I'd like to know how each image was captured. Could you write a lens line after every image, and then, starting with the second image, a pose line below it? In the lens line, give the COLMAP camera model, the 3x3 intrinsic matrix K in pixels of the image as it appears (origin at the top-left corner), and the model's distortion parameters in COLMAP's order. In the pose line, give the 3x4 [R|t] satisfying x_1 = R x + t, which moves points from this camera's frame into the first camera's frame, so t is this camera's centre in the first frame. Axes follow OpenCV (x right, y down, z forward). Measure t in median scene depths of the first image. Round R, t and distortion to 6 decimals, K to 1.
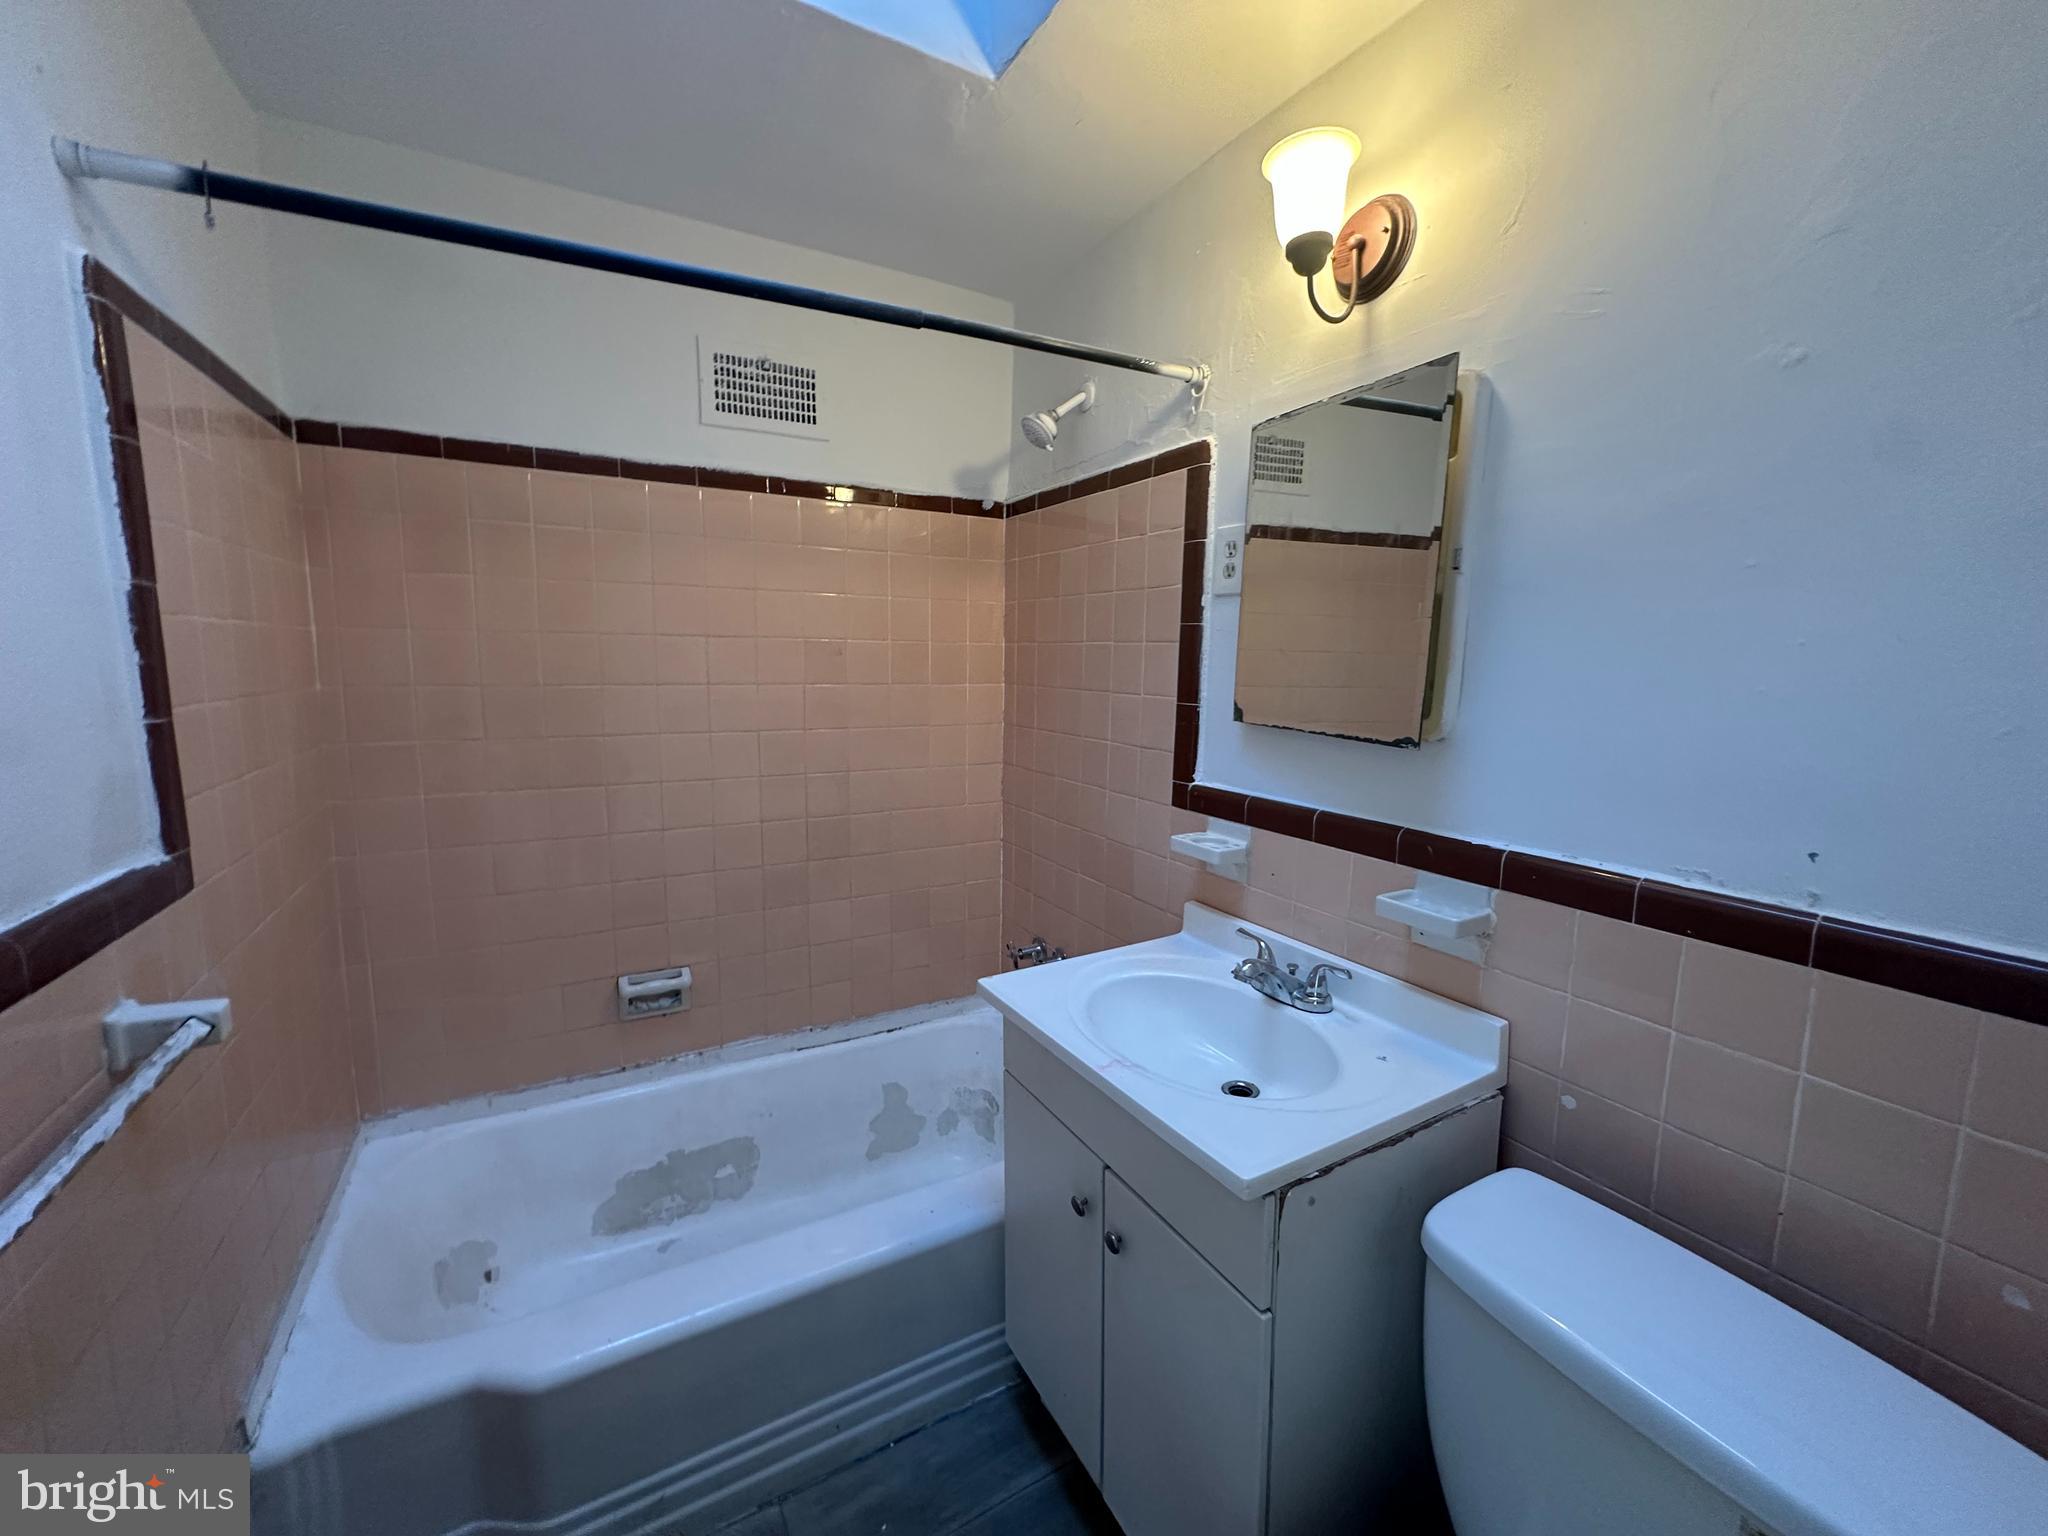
lens RADIAL K [[820.0, 0, 1022.2], [0, 820.0, 767.3], [0, 0, 1]] dist [-0.006127, 0.001283]
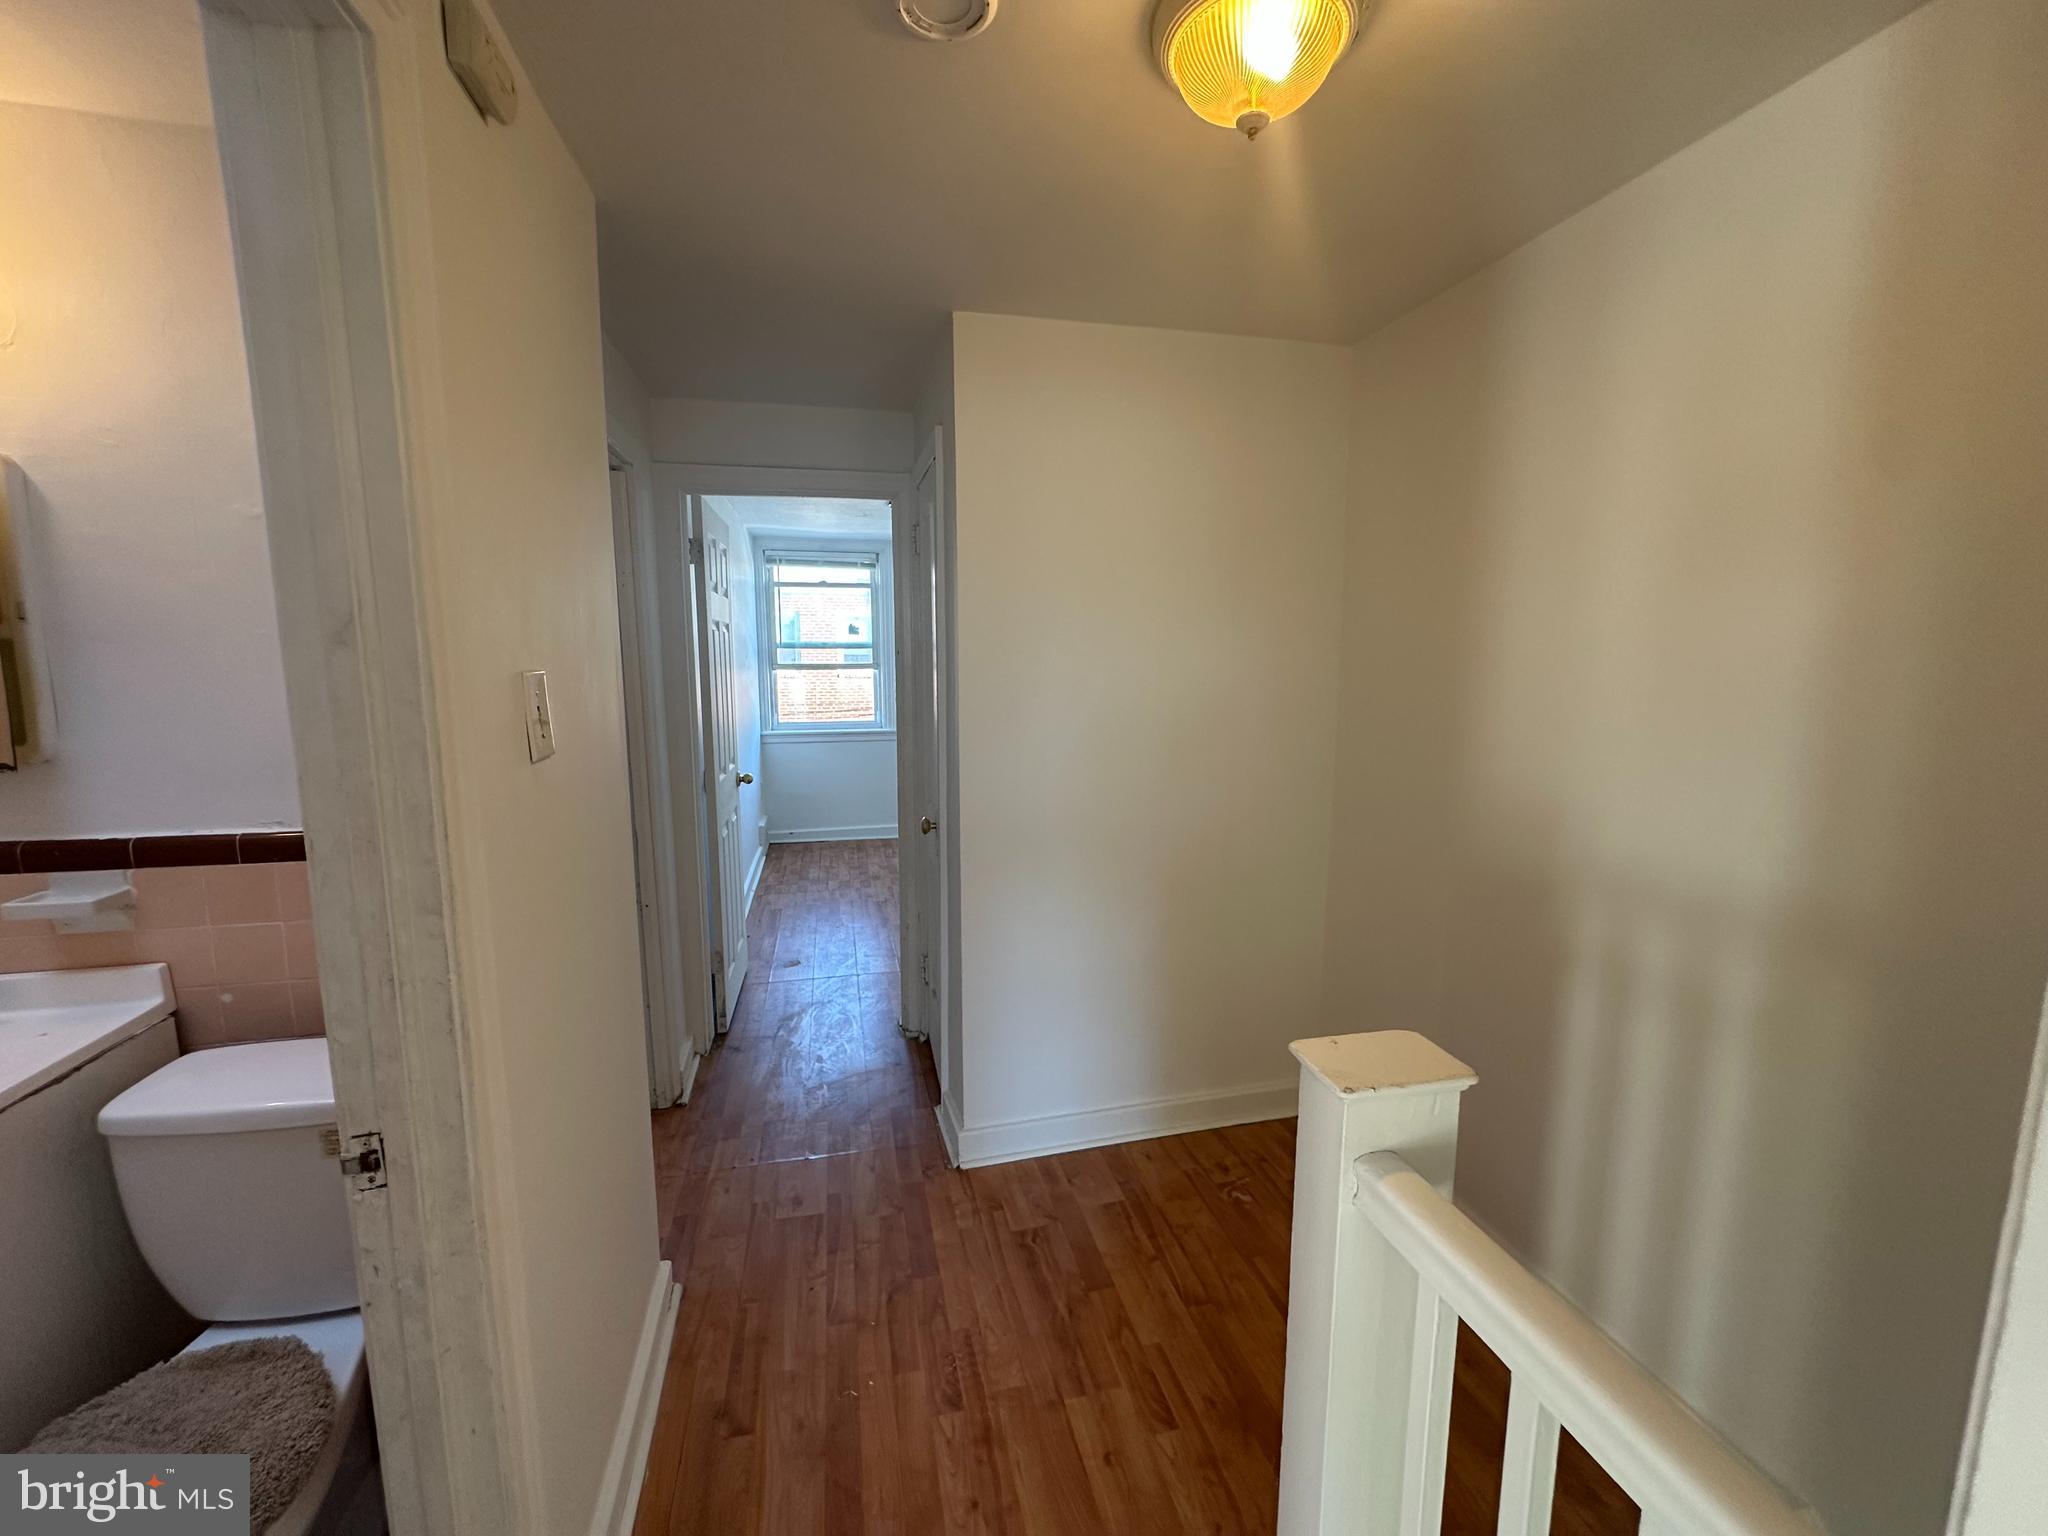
lens RADIAL K [[820.0, 0, 1016.7], [0, 820.0, 772.5], [0, 0, 1]] dist [-0.006127, 0.001283]
pose [[0.286756, -0.150761, 0.946066, -0.218436], [0.124869, 0.984997, 0.119117, 0.019282], [-0.949831, 0.083976, 0.301280, -0.740593]]
